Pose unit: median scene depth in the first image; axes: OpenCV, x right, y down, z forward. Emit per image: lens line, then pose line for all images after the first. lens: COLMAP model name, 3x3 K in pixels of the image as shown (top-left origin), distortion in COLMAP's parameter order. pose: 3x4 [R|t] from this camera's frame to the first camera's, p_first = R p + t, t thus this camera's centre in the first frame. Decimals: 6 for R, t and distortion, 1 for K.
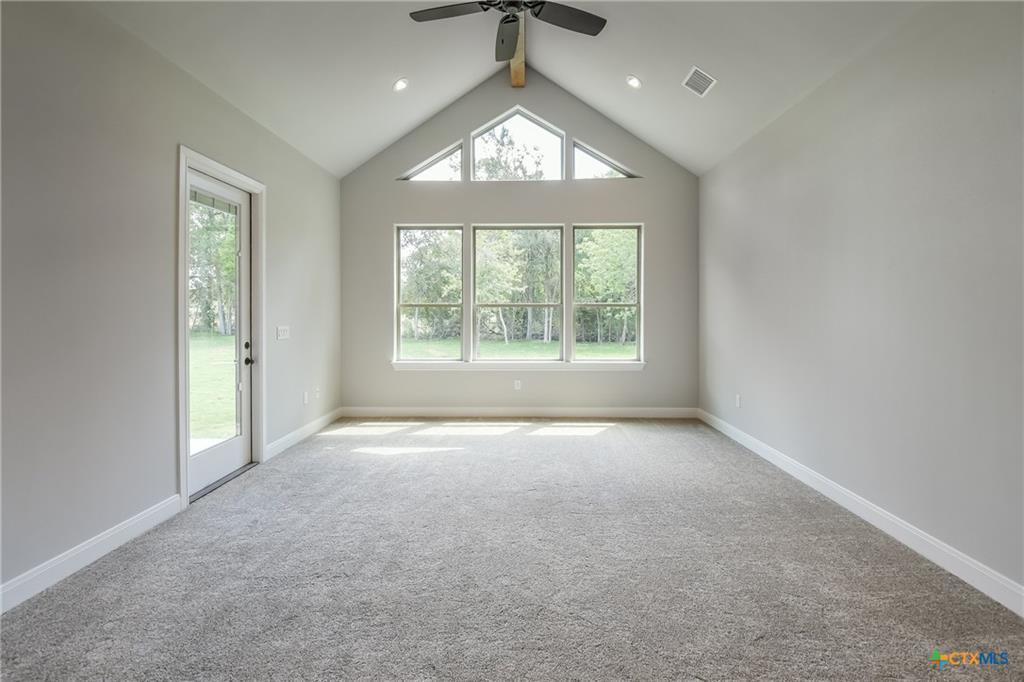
lens RADIAL K [[457.1, 0, 477.1], [0, 457.1, 304.8], [0, 0, 1]] dist [0.005396, -0.015932]
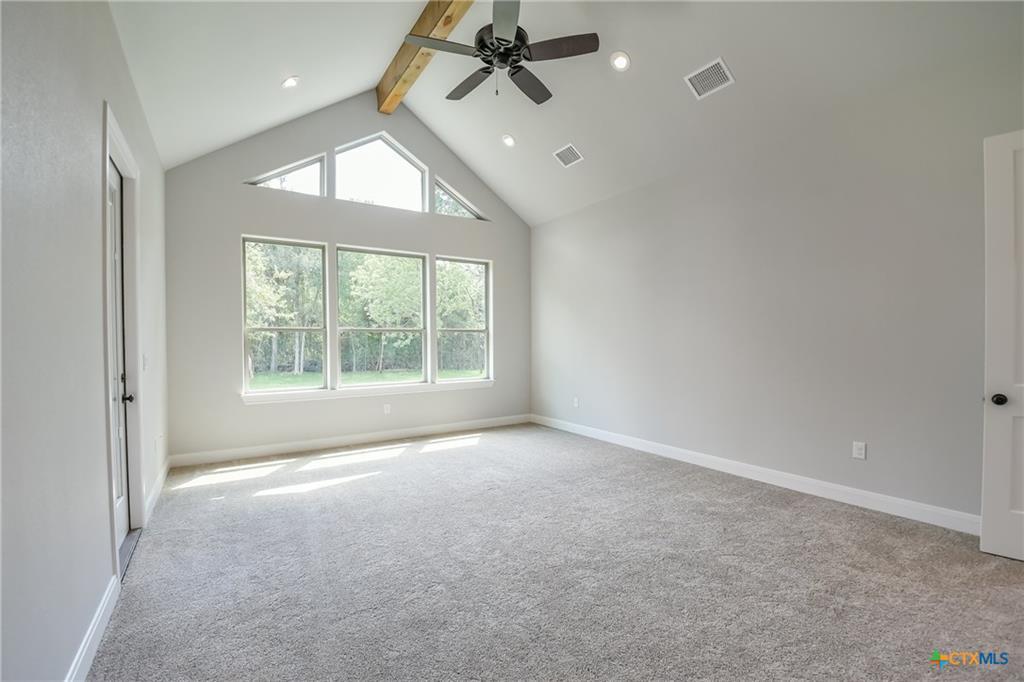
lens RADIAL K [[457.1, 0, 488.5], [0, 457.1, 341.8], [0, 0, 1]] dist [0.005396, -0.015932]
pose [[0.834487, -0.005423, 0.551000, -0.278282], [-0.003225, 0.999886, 0.014725, 0.010956], [-0.551018, -0.014065, 0.834375, 0.029838]]
